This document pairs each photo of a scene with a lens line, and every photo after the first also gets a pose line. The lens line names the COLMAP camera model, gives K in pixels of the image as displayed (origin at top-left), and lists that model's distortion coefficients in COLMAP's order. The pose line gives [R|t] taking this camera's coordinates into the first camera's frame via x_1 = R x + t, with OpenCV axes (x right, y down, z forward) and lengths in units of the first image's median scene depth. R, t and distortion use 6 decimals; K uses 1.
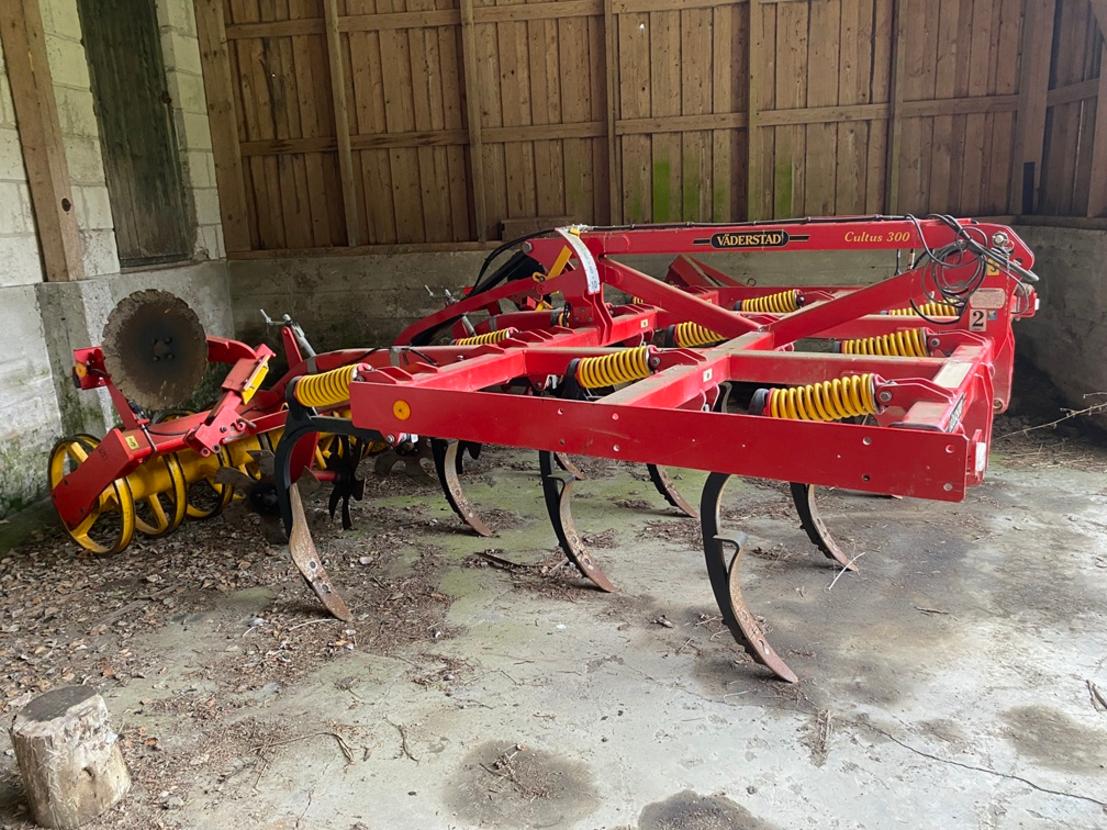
lens RADIAL K [[844.8, 0, 564.1], [0, 844.8, 407.5], [0, 0, 1]] dist [0.020076, -0.029230]
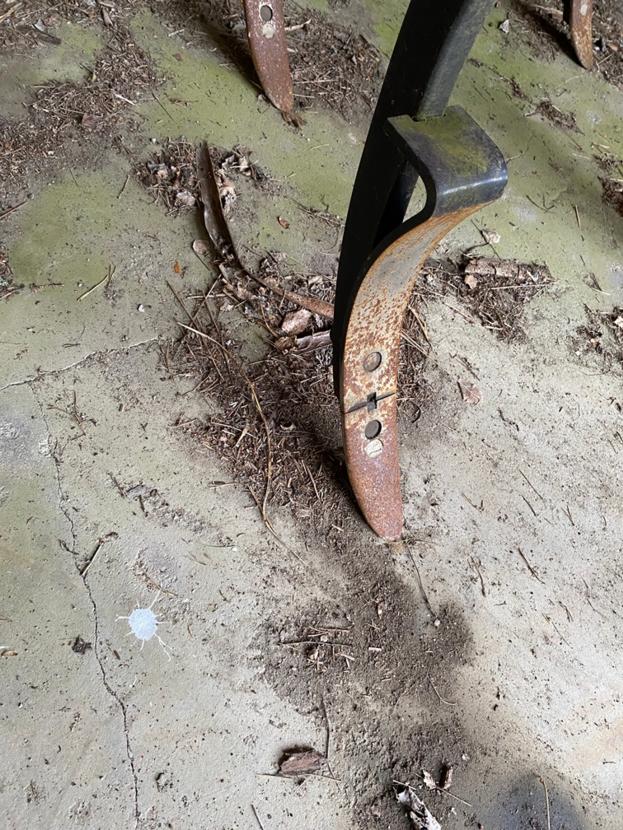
lens RADIAL K [[633.4, 0, 307.5], [0, 633.4, 415.4], [0, 0, 1]] dist [0.020076, -0.029230]
pose [[0.827812, 0.560922, 0.009707, 0.001083], [-0.407581, 0.589441, 0.697450, 0.021255], [0.385493, -0.581314, 0.716568, 0.684718]]
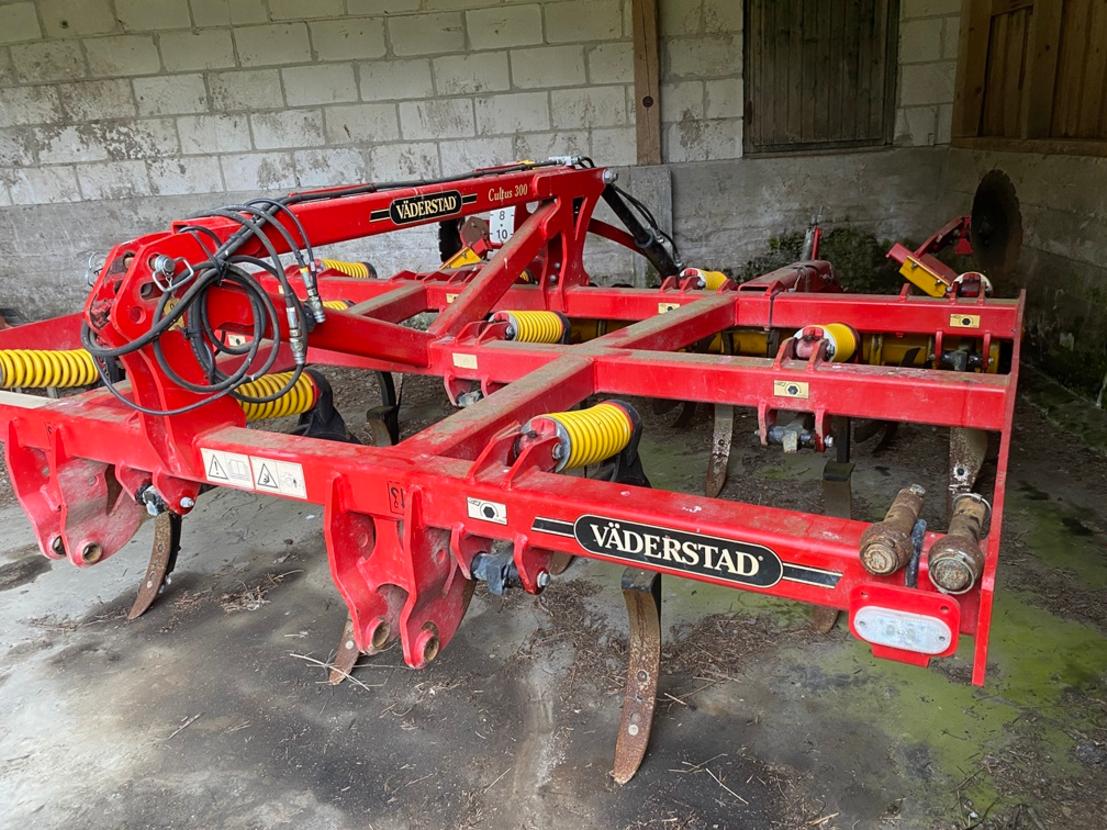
lens RADIAL K [[844.8, 0, 559.8], [0, 844.8, 405.5], [0, 0, 1]] dist [0.020076, -0.029230]
pose [[0.040784, 0.354703, -0.934089, 0.796613], [-0.168120, 0.923974, 0.343522, -0.260418], [0.984923, 0.143029, 0.097316, 0.914727]]
